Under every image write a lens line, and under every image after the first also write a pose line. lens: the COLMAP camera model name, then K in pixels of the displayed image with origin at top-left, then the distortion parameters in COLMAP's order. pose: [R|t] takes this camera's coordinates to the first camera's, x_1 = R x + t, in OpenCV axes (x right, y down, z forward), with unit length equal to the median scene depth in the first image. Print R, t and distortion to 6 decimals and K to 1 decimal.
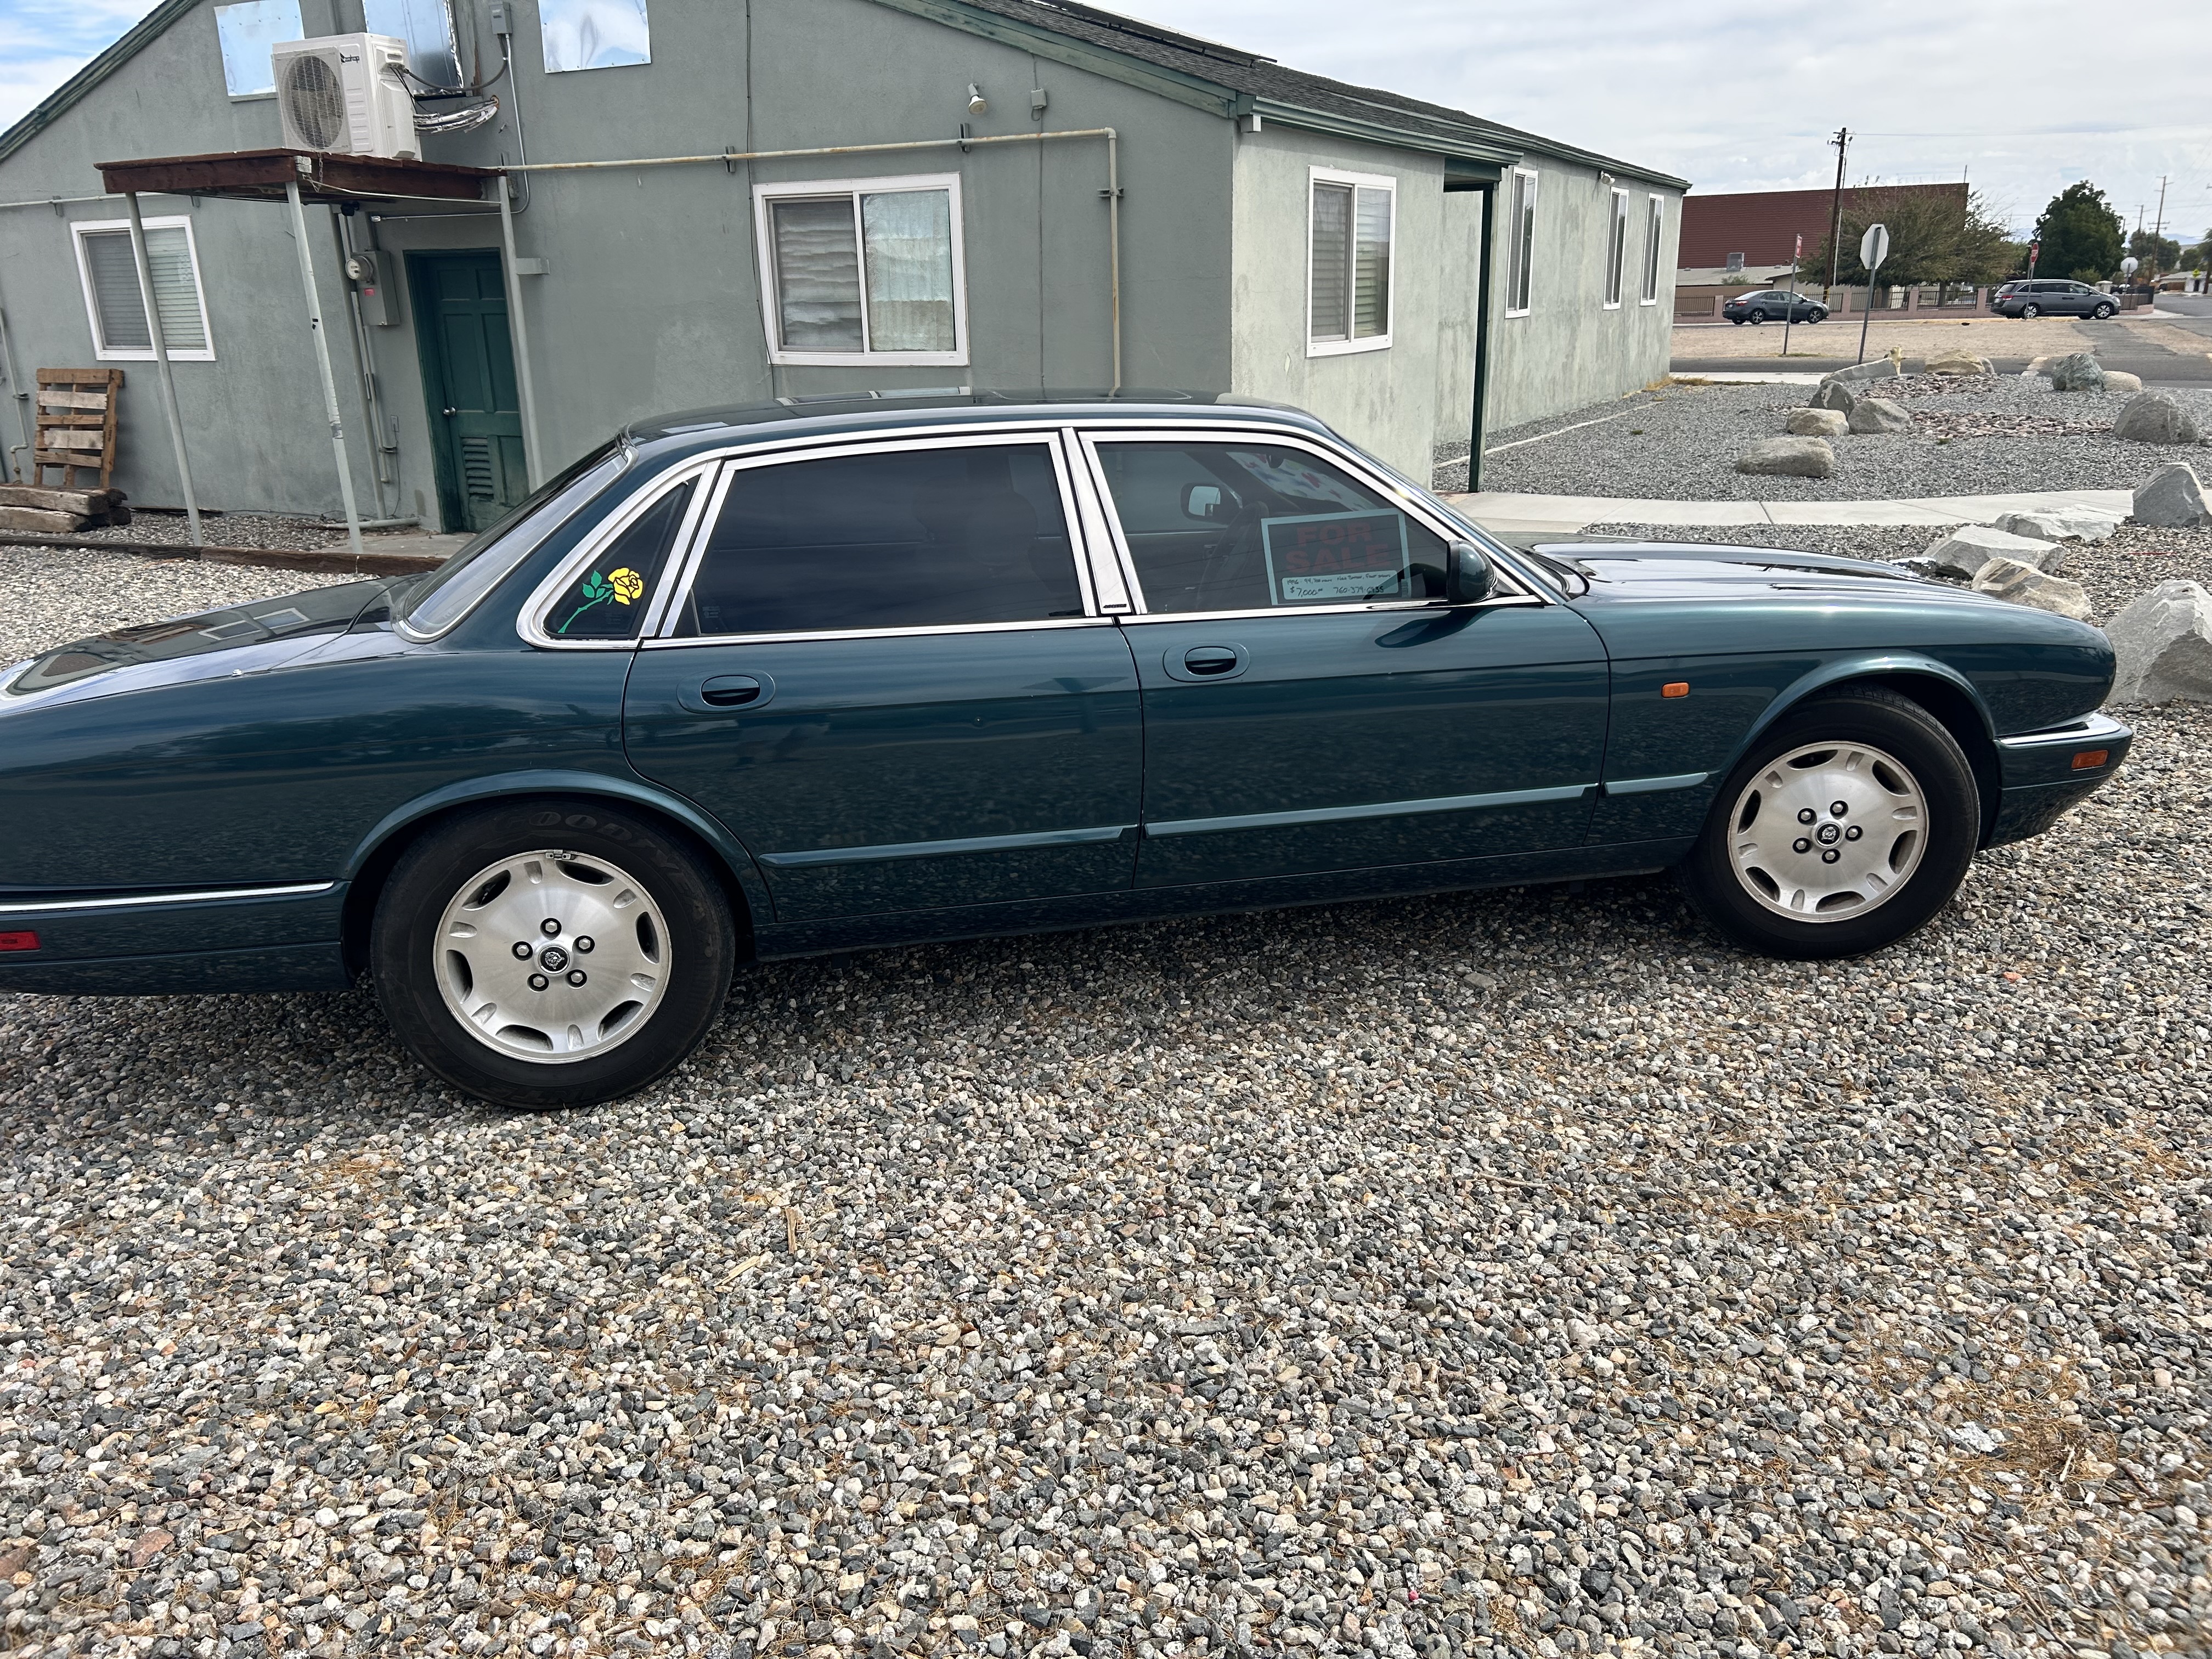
lens RADIAL K [[1702.5, 0, 1100.6], [0, 1702.5, 829.6], [0, 0, 1]] dist [0.047426, -0.052889]
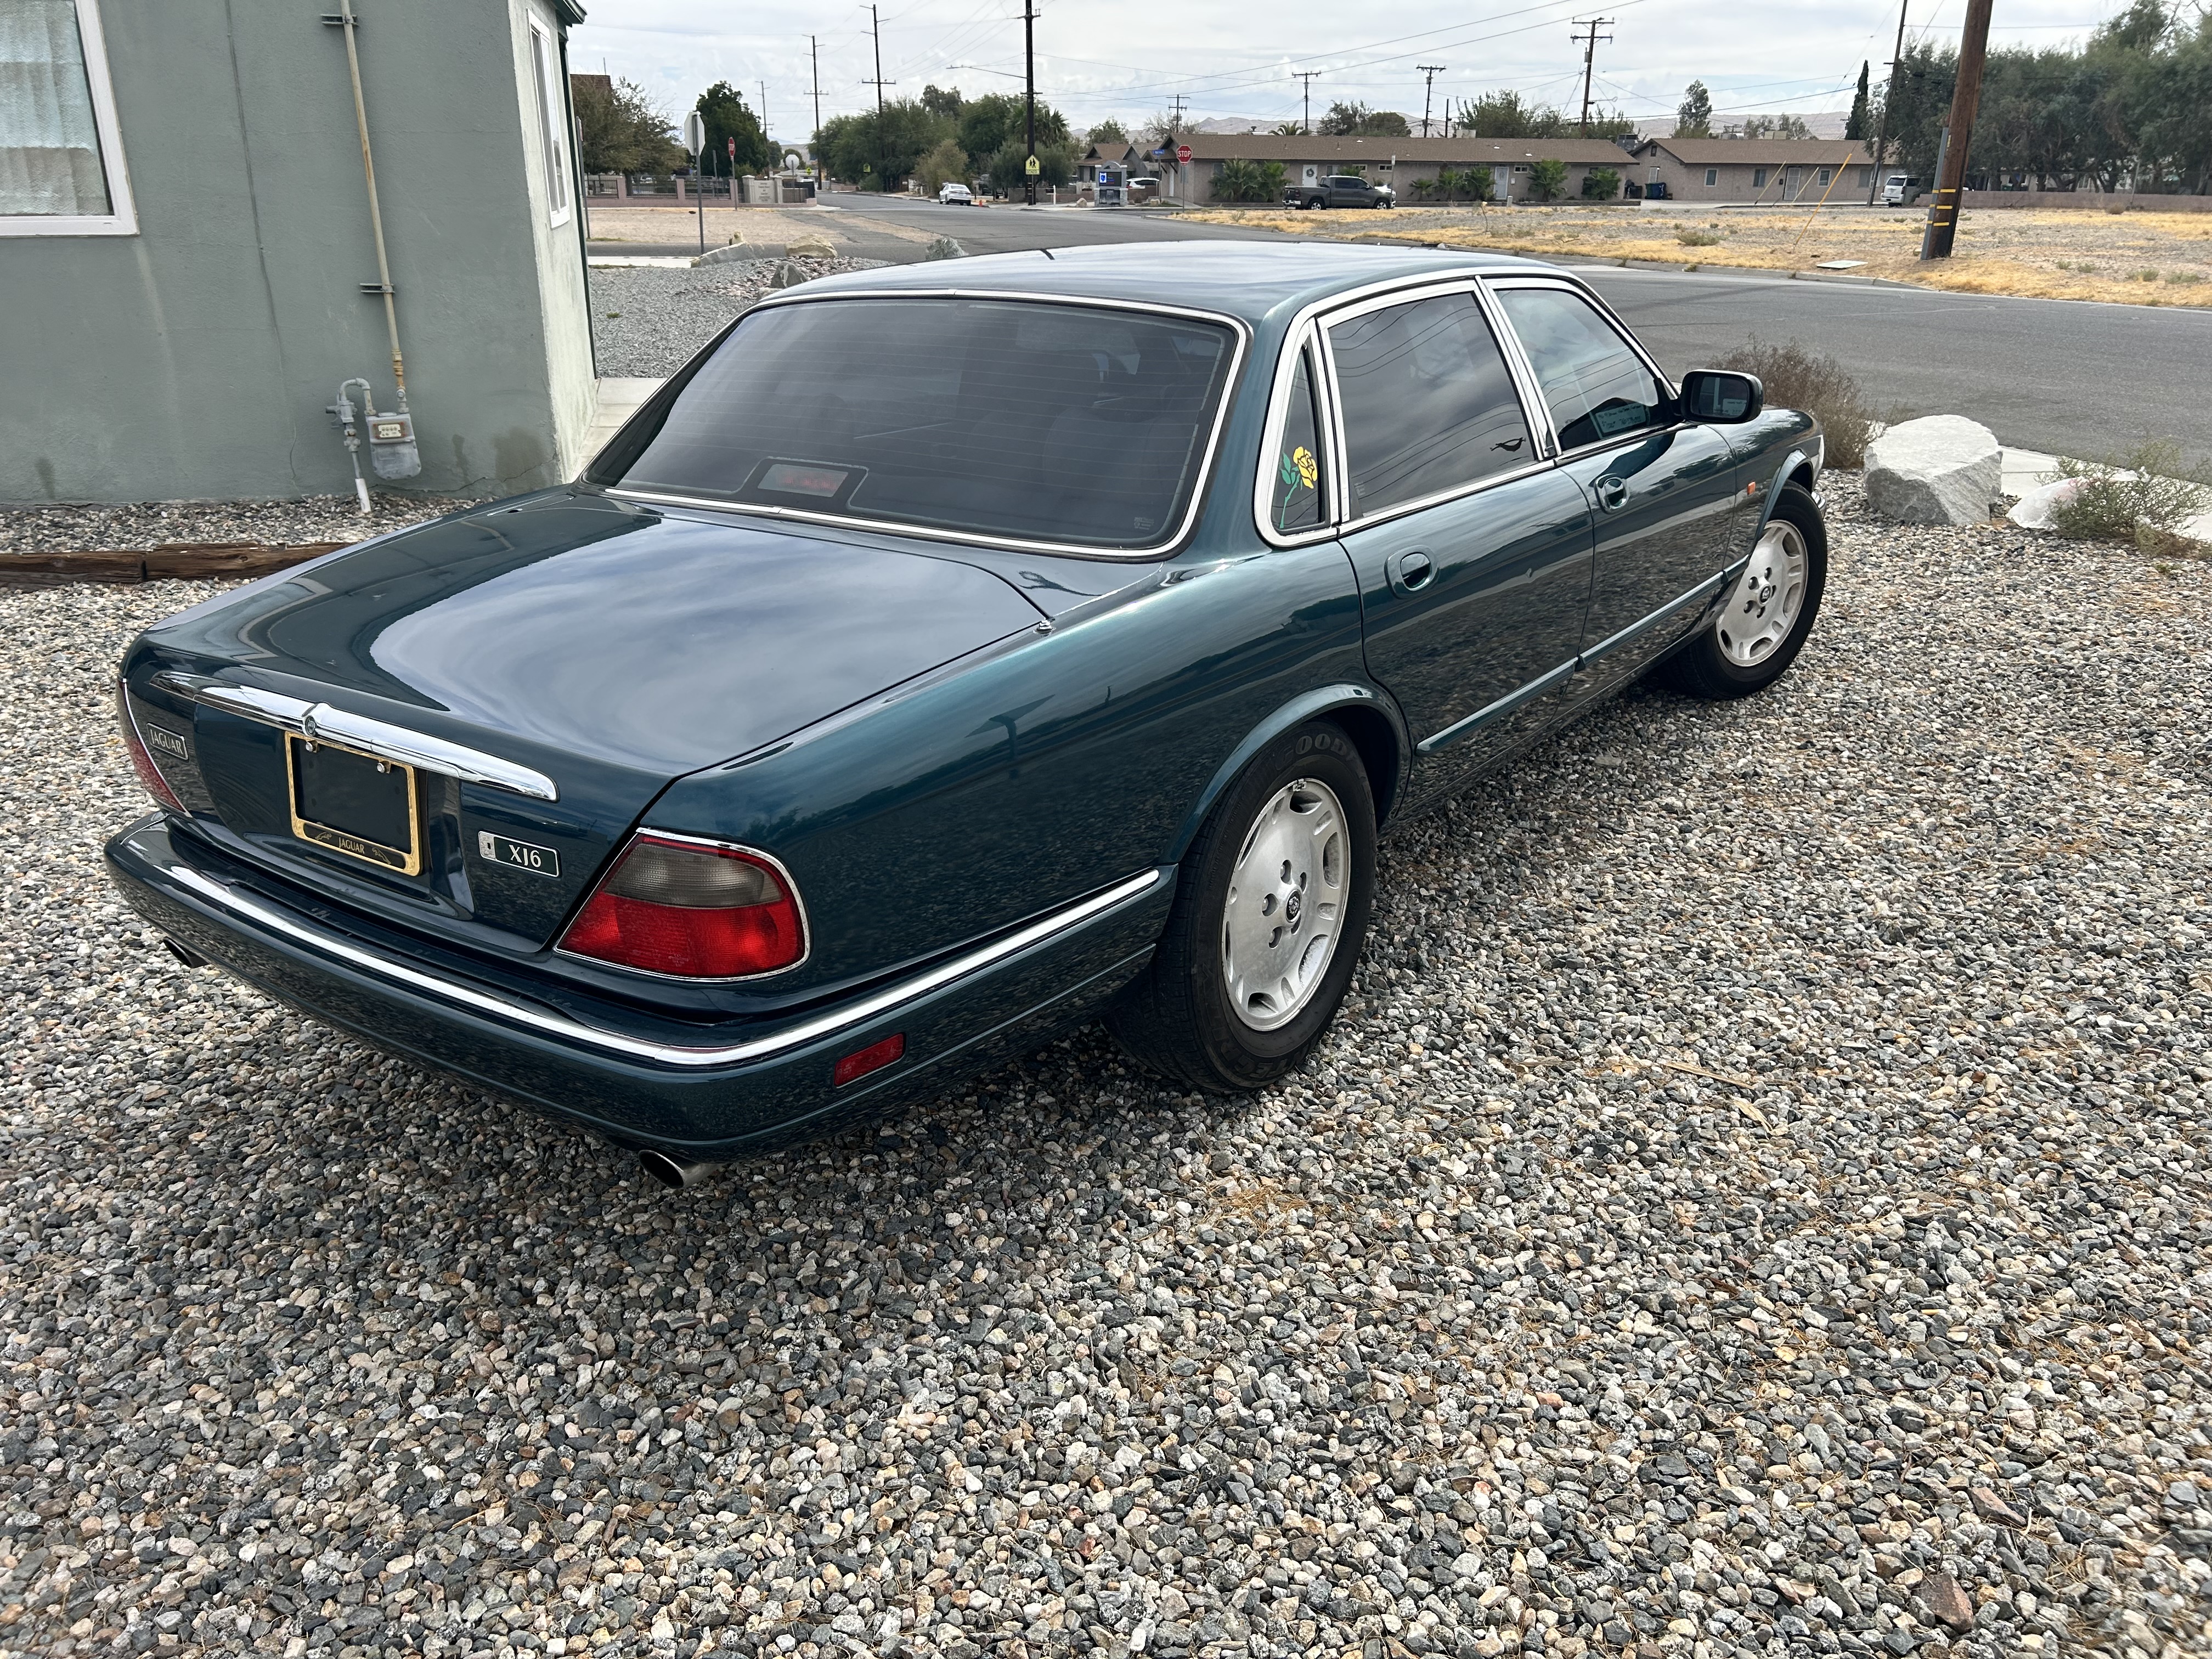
lens RADIAL K [[1702.5, 0, 1100.6], [0, 1702.5, 829.6], [0, 0, 1]] dist [0.047426, -0.052889]
pose [[0.731336, -0.219666, 0.645673, -0.327629], [0.181312, 0.975265, 0.126429, -0.031548], [-0.657475, 0.024606, 0.753075, 0.145418]]
